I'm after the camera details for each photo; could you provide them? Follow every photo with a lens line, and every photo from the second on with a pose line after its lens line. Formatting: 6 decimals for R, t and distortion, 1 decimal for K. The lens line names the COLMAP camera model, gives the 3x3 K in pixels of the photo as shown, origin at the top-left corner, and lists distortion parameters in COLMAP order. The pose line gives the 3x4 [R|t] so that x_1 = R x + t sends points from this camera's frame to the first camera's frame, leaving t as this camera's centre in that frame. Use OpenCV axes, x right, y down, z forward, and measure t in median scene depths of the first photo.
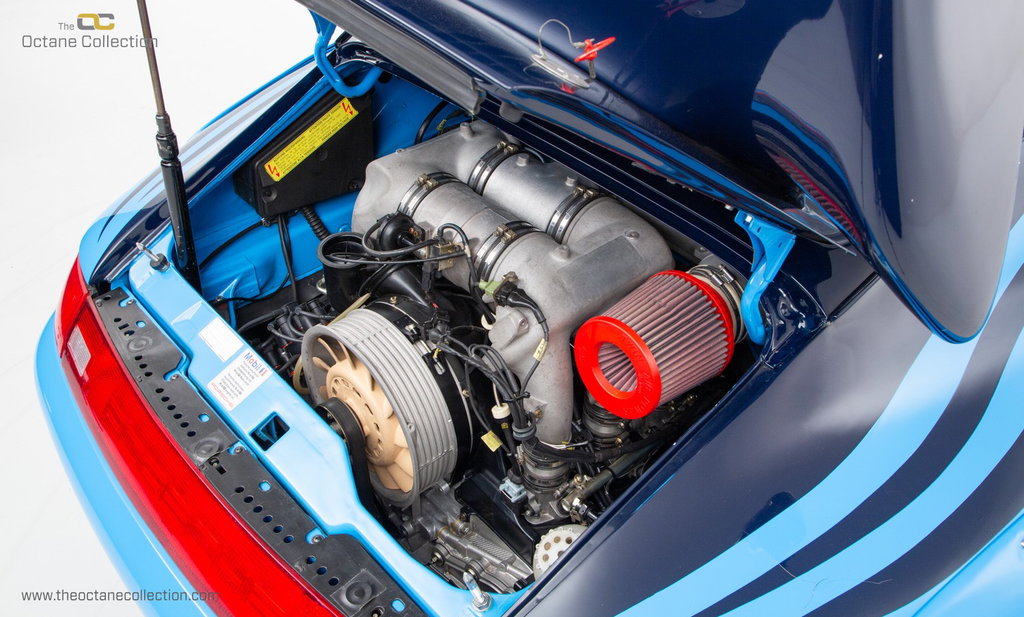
lens RADIAL K [[946.6, 0, 512.0], [0, 946.6, 308.5], [0, 0, 1]] dist [-0.004885, 0.004159]
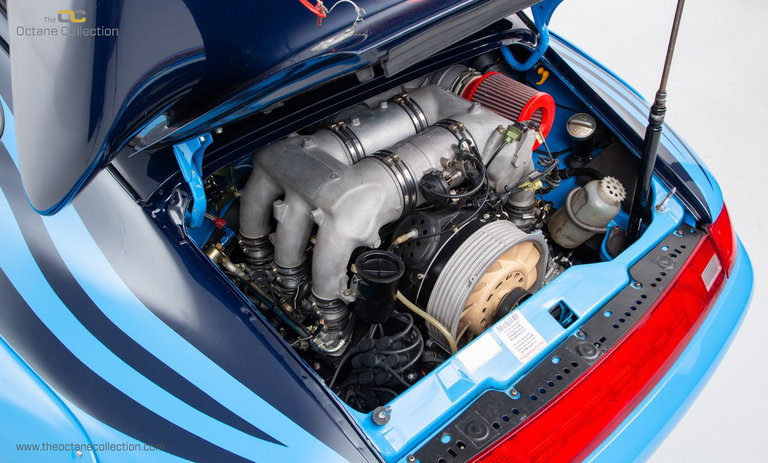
lens RADIAL K [[710.0, 0, 384.0], [0, 710.0, 231.5], [0, 0, 1]] dist [-0.004885, 0.004159]
pose [[-0.045421, -0.617015, 0.785640, -0.905929], [0.604723, 0.609002, 0.513251, -0.576267], [-0.795140, 0.498407, 0.345461, 0.749501]]
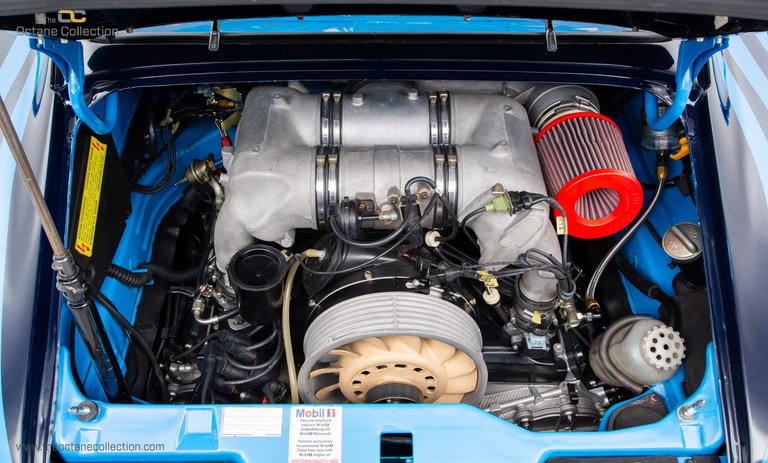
lens RADIAL K [[710.0, 0, 384.0], [0, 710.0, 231.5], [0, 0, 1]] dist [-0.004885, 0.004159]
pose [[0.642443, -0.552162, 0.531398, -0.504019], [0.466584, 0.831921, 0.300343, -0.275015], [-0.607920, 0.054989, 0.792092, 0.380632]]
